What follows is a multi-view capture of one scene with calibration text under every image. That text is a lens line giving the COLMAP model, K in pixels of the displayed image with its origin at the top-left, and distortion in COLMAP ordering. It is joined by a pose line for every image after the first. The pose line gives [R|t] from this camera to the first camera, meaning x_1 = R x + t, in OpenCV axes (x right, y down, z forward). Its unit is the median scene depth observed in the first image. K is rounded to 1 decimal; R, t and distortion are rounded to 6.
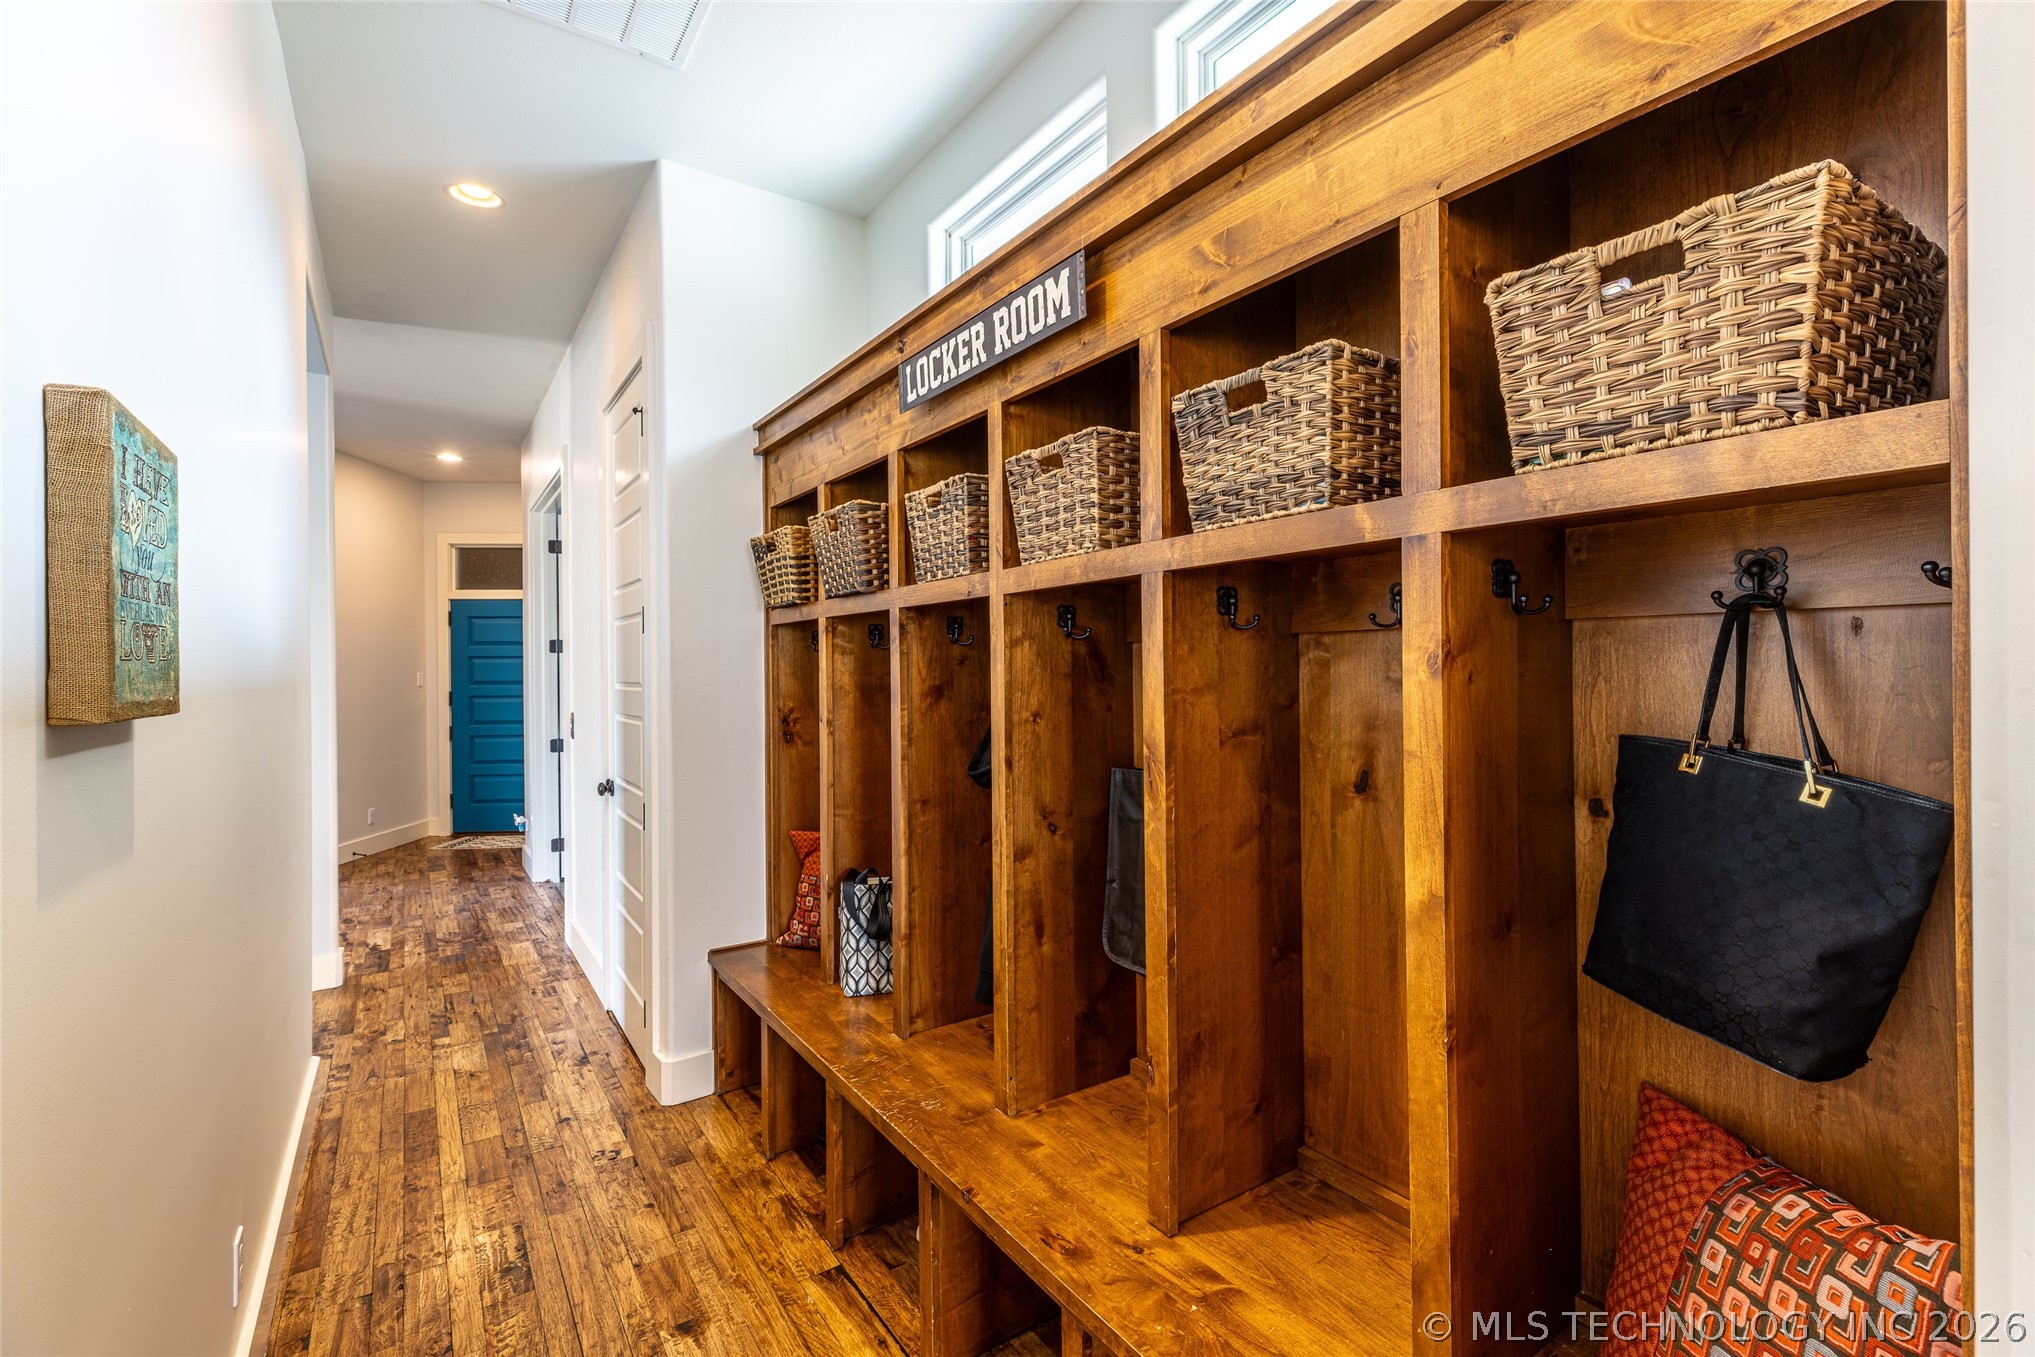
lens RADIAL K [[899.5, 0, 1017.5], [0, 899.5, 668.9], [0, 0, 1]] dist [0.003251, 0.000412]
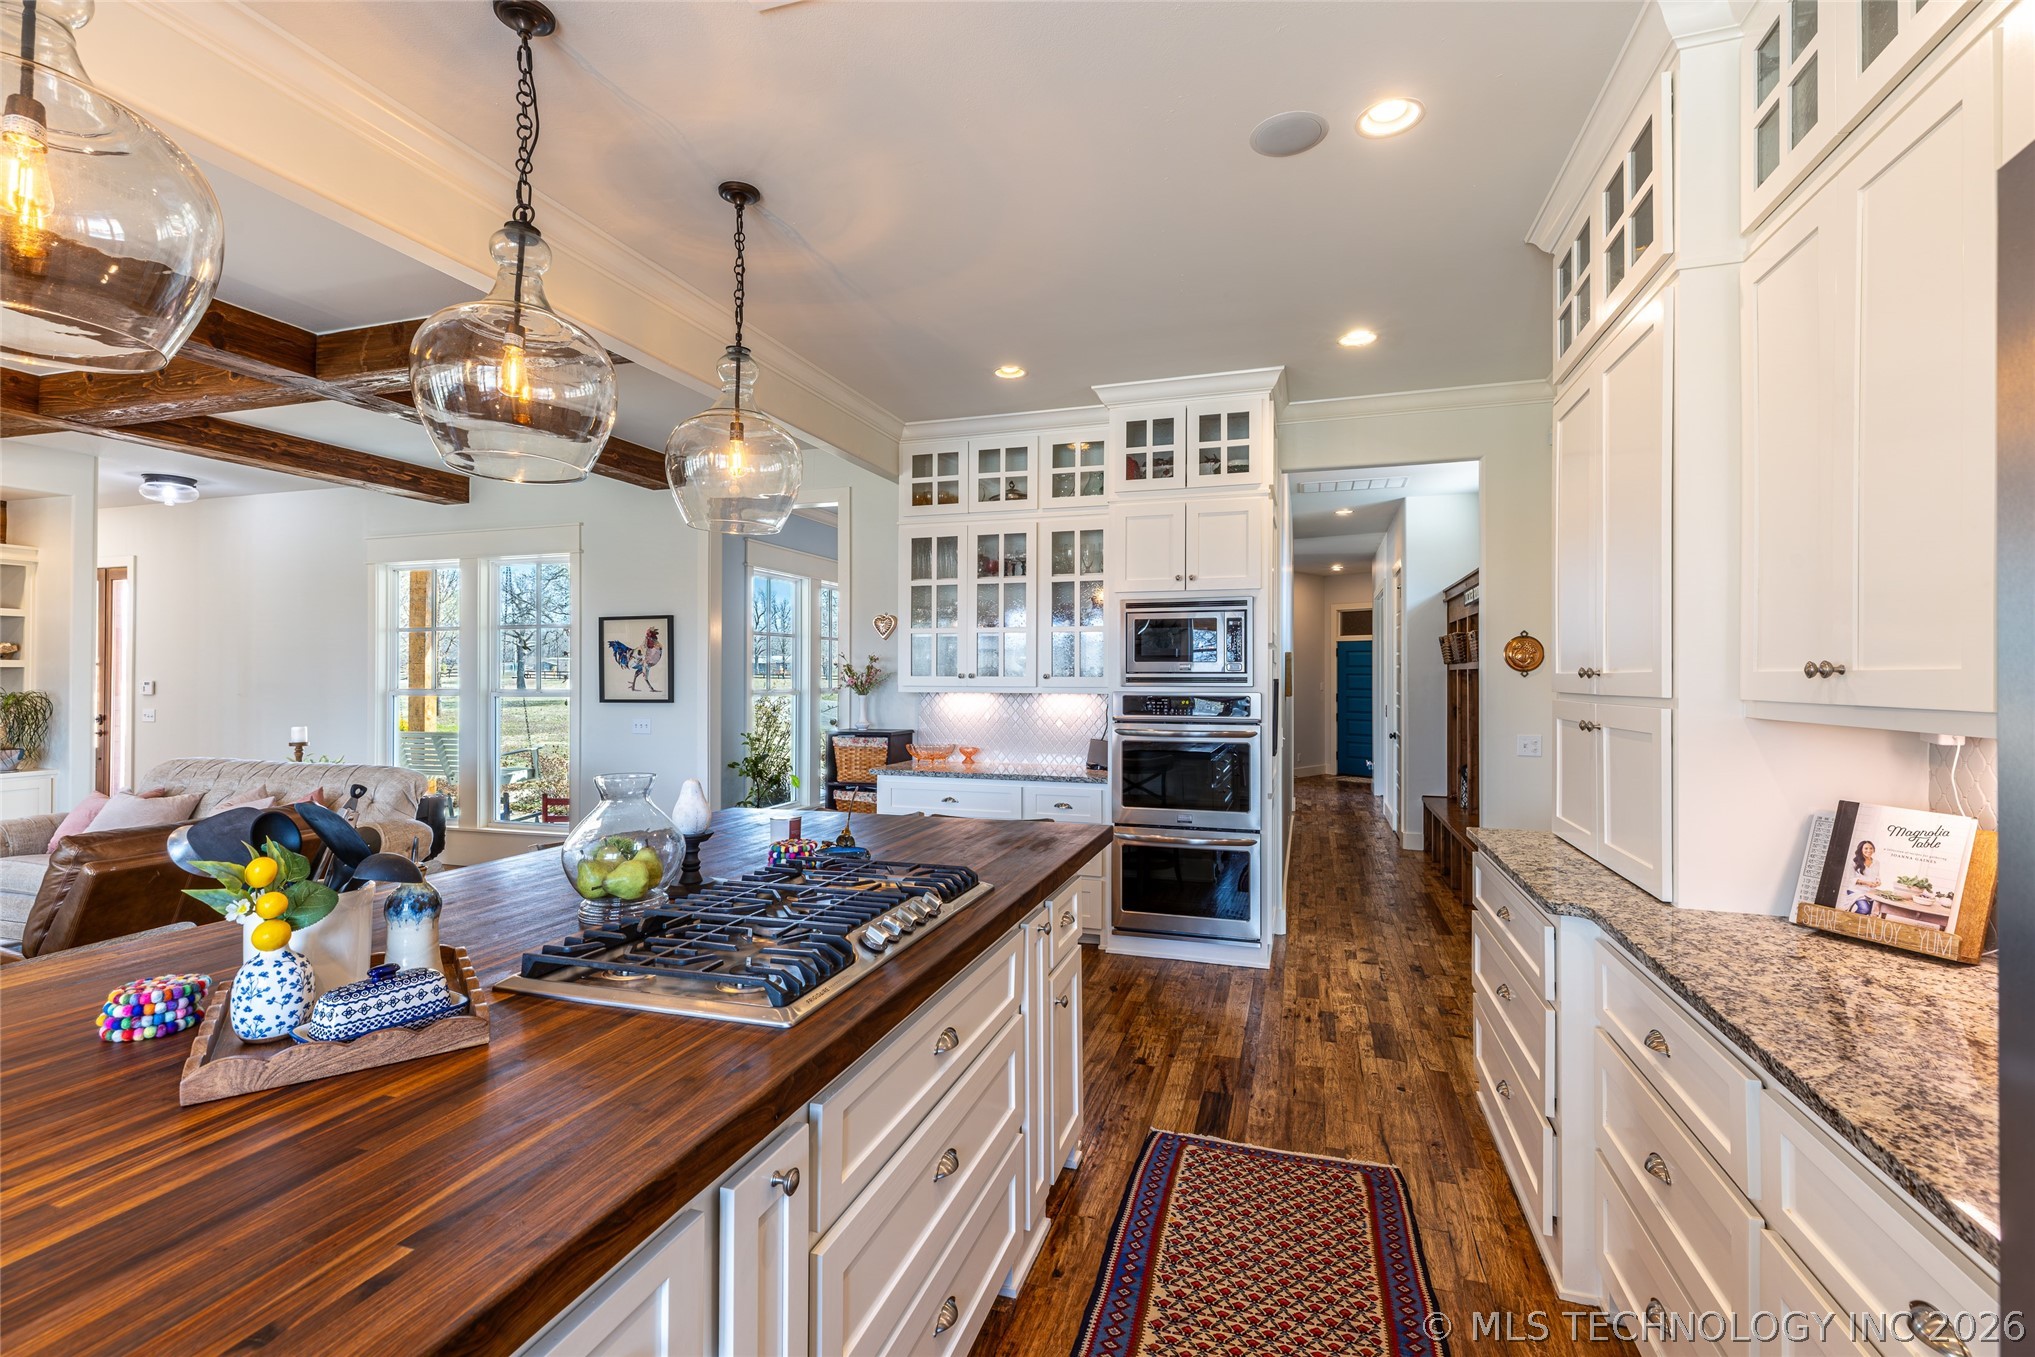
lens RADIAL K [[899.5, 0, 1017.5], [0, 899.5, 673.3], [0, 0, 1]] dist [0.003251, 0.000412]
pose [[0.616036, 0.005164, -0.787701, 0.584172], [-0.007009, 0.999975, 0.001075, -0.021272], [0.787687, 0.004859, 0.616057, -0.907029]]
